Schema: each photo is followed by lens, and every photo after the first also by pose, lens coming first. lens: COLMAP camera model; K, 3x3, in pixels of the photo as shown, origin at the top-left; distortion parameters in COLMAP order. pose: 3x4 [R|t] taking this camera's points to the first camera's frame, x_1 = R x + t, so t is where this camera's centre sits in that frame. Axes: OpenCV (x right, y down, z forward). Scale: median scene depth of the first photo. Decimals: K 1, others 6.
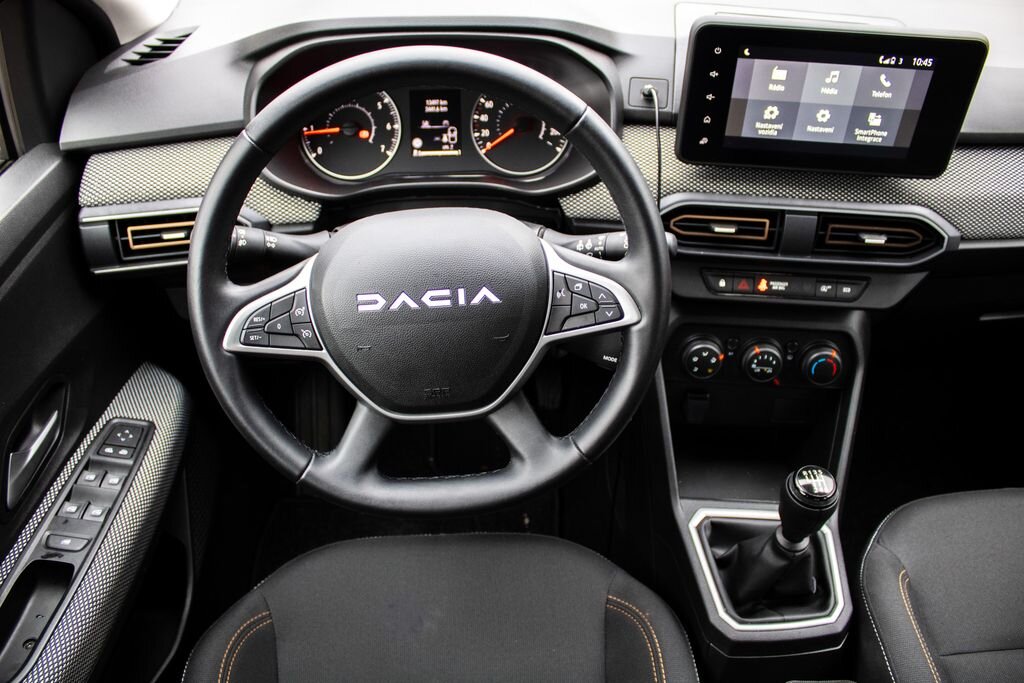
lens RADIAL K [[823.1, 0, 515.3], [0, 823.1, 347.7], [0, 0, 1]] dist [-0.164105, 0.100389]
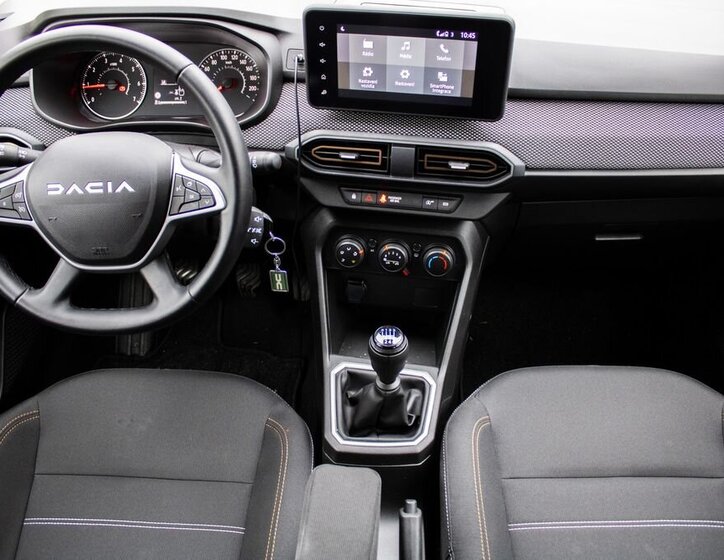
lens RADIAL K [[673.6, 0, 358.3], [0, 673.6, 282.5], [0, 0, 1]] dist [-0.130654, 0.000000]
pose [[0.996143, 0.046551, -0.074381, 0.359675], [-0.046754, 0.998906, -0.000979, 0.069320], [0.074254, 0.004453, 0.997229, -0.147750]]
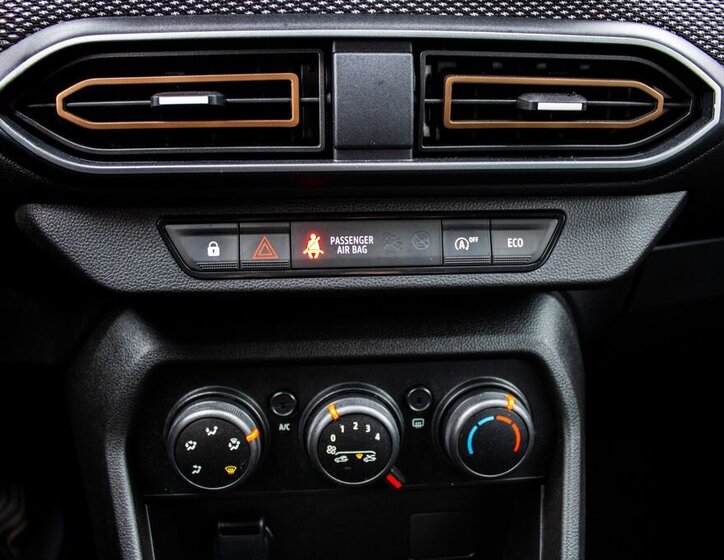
lens RADIAL K [[673.6, 0, 354.9], [0, 673.6, 262.4], [0, 0, 1]] dist [-0.130654, 0.000000]
pose [[0.988308, -0.059337, 0.140451, 0.281373], [0.095124, 0.959866, -0.263835, 0.023207], [-0.119159, 0.274110, 0.954288, 0.680228]]
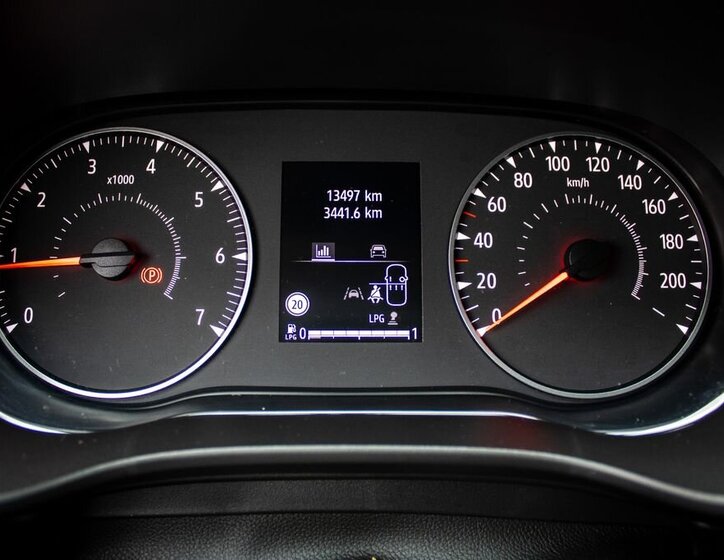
lens RADIAL K [[673.6, 0, 361.4], [0, 673.6, 278.3], [0, 0, 1]] dist [-0.130654, 0.000000]
pose [[0.999176, 0.017435, -0.036664, -0.087495], [-0.026573, 0.963631, -0.265911, -0.197307], [0.030694, 0.266666, 0.963300, 0.761588]]
